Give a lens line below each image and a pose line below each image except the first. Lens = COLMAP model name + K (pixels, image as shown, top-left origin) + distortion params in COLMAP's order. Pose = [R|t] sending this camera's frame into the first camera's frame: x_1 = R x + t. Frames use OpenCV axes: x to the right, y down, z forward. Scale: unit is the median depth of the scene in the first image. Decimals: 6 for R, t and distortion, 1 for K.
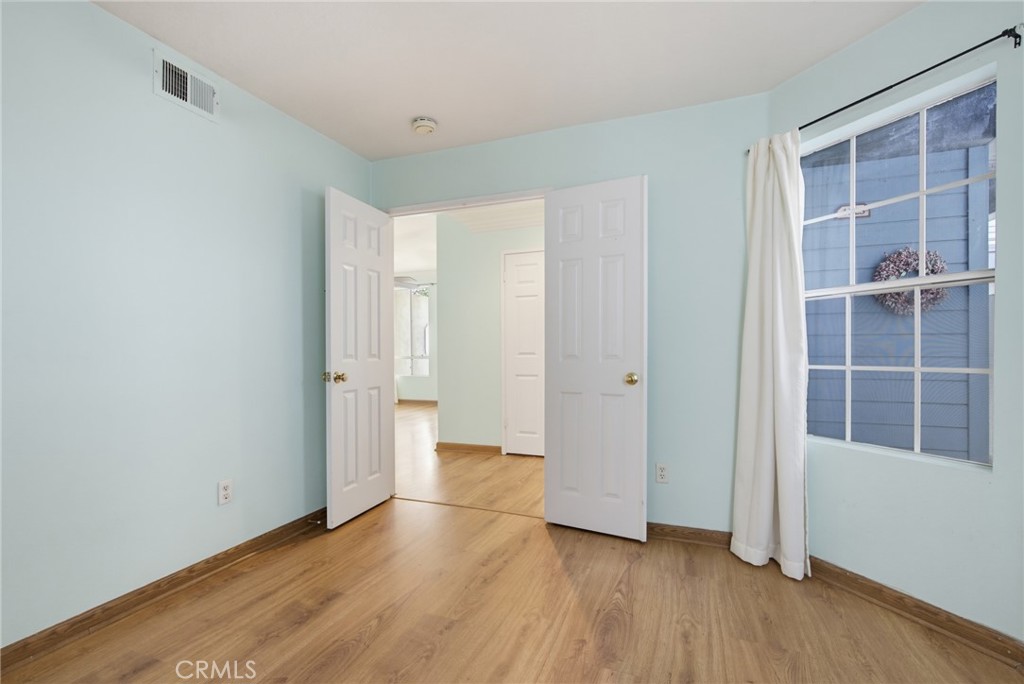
lens RADIAL K [[461.0, 0, 515.3], [0, 461.0, 347.4], [0, 0, 1]] dist [-0.000520, -0.000399]
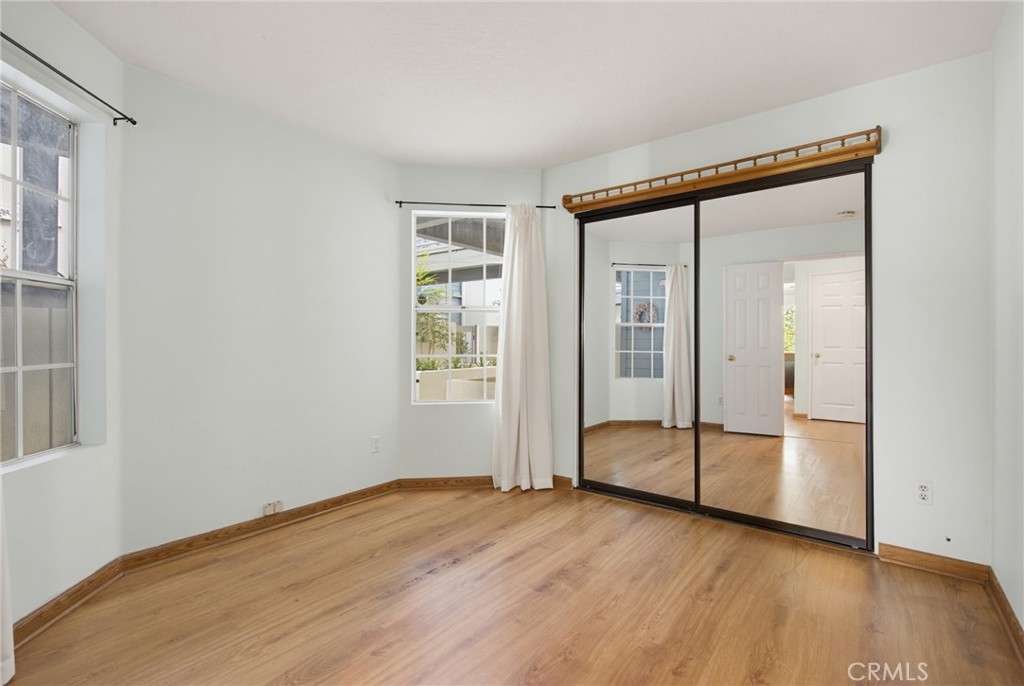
lens RADIAL K [[461.0, 0, 512.8], [0, 461.0, 340.4], [0, 0, 1]] dist [-0.000520, -0.000399]
pose [[-0.957376, 0.005900, 0.288783, -0.409580], [0.006834, 0.999974, 0.002229, -0.006153], [-0.288762, 0.004108, -0.957392, 1.849381]]
